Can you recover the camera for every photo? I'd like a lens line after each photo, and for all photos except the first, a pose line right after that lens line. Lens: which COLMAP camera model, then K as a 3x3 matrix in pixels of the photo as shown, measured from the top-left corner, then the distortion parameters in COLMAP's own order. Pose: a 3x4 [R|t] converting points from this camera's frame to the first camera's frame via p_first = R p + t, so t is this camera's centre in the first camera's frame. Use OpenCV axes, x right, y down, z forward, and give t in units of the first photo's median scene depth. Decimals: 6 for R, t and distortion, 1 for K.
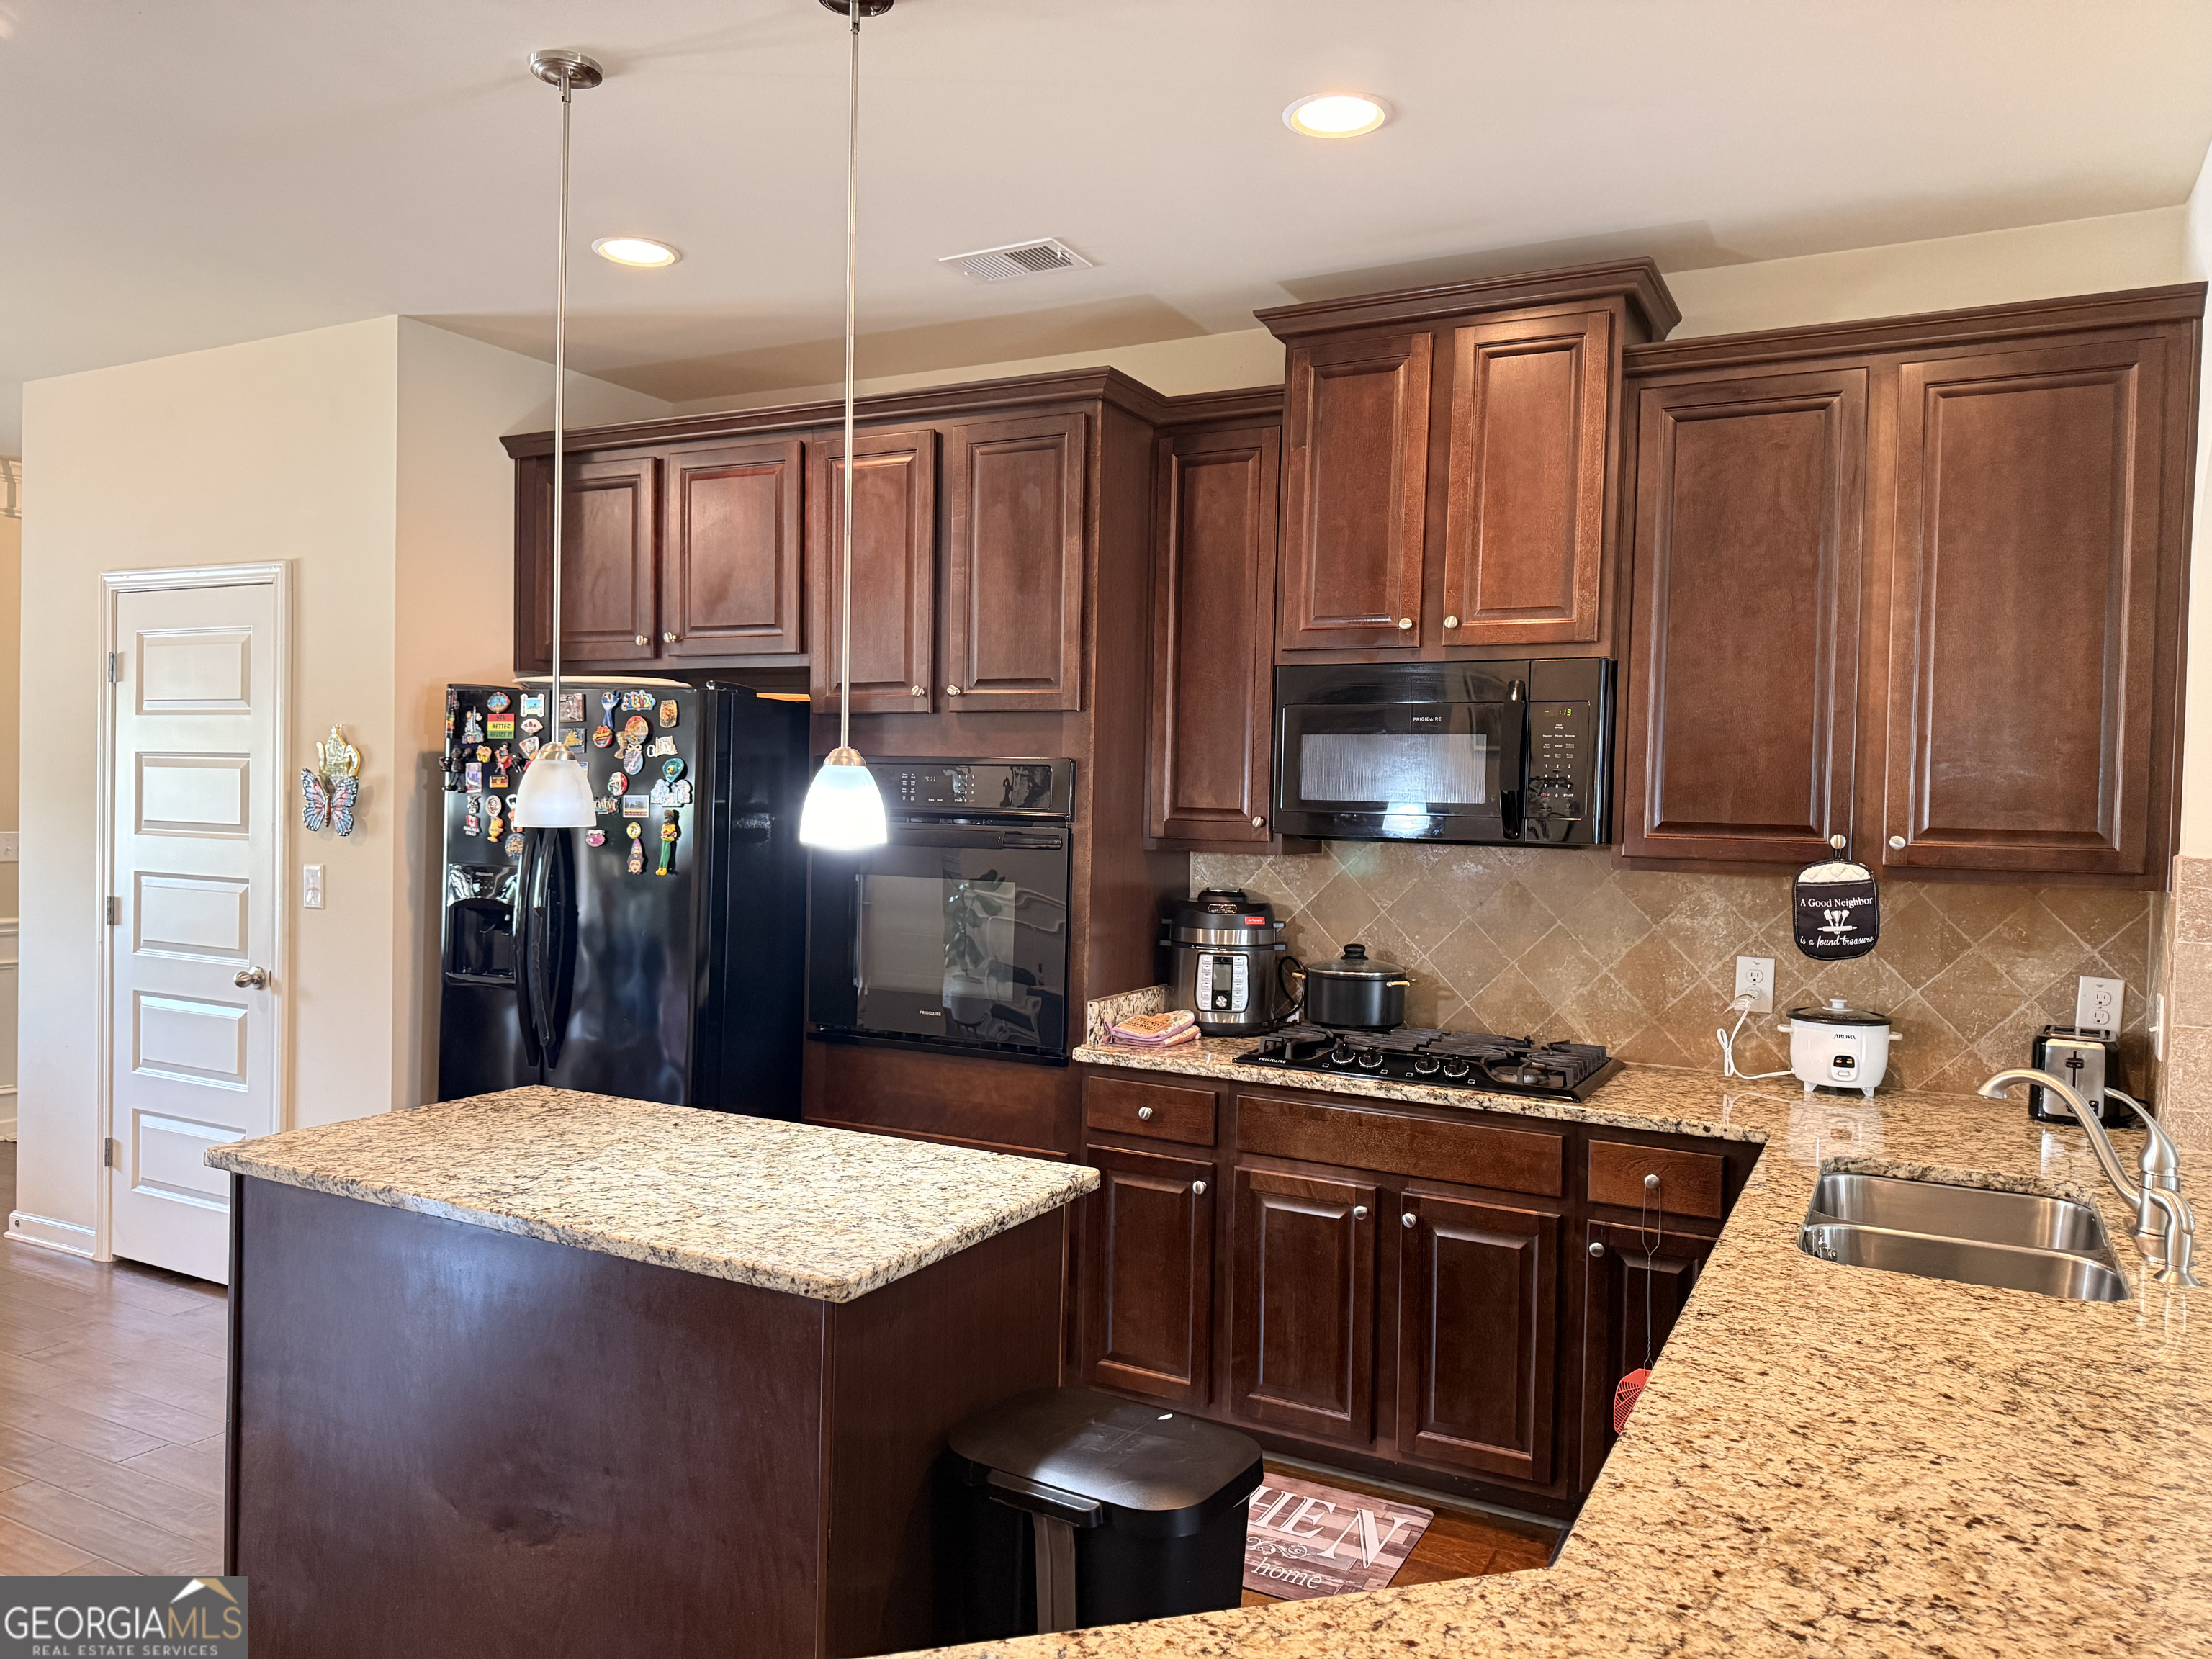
lens RADIAL K [[1518.6, 0, 1119.6], [0, 1518.6, 831.9], [0, 0, 1]] dist [0.063131, -0.058322]
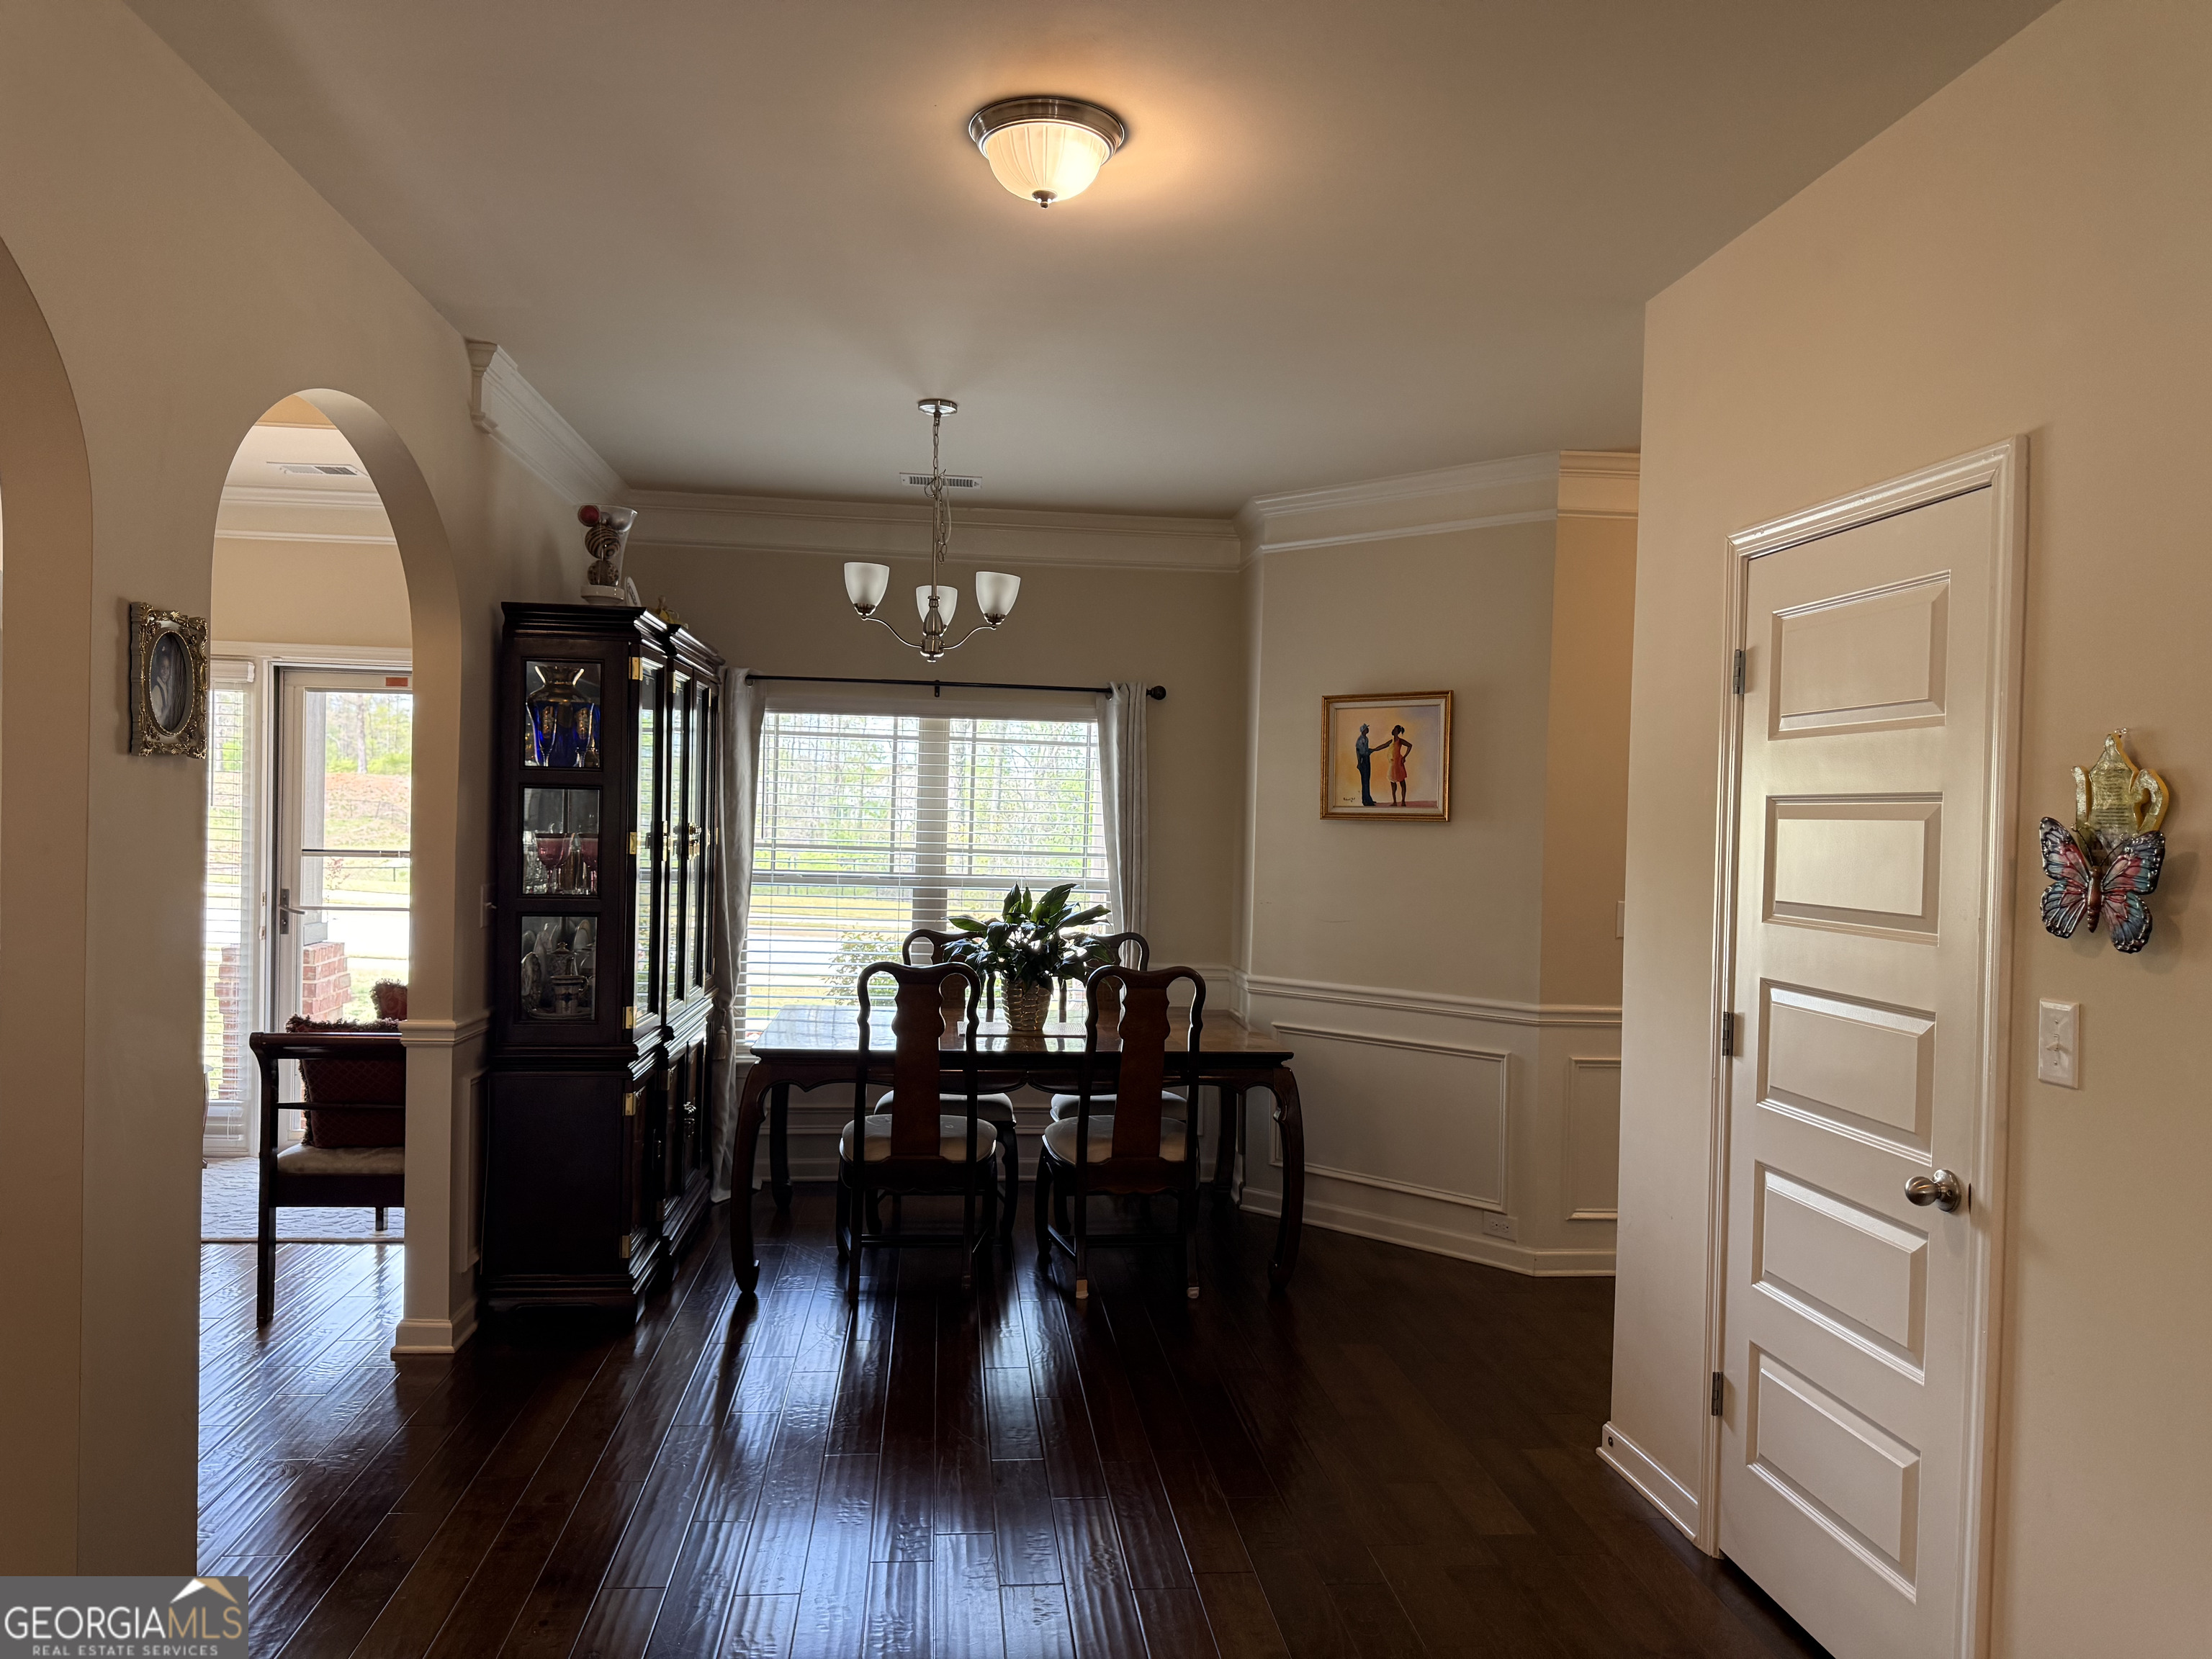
lens RADIAL K [[1552.4, 0, 1102.7], [0, 1552.4, 837.5], [0, 0, 1]] dist [0.026557, -0.062105]
pose [[0.551722, 0.001097, -0.834027, -0.316567], [-0.032190, 0.999282, -0.019980, -0.015854], [0.833407, 0.037870, 0.551361, 0.525065]]
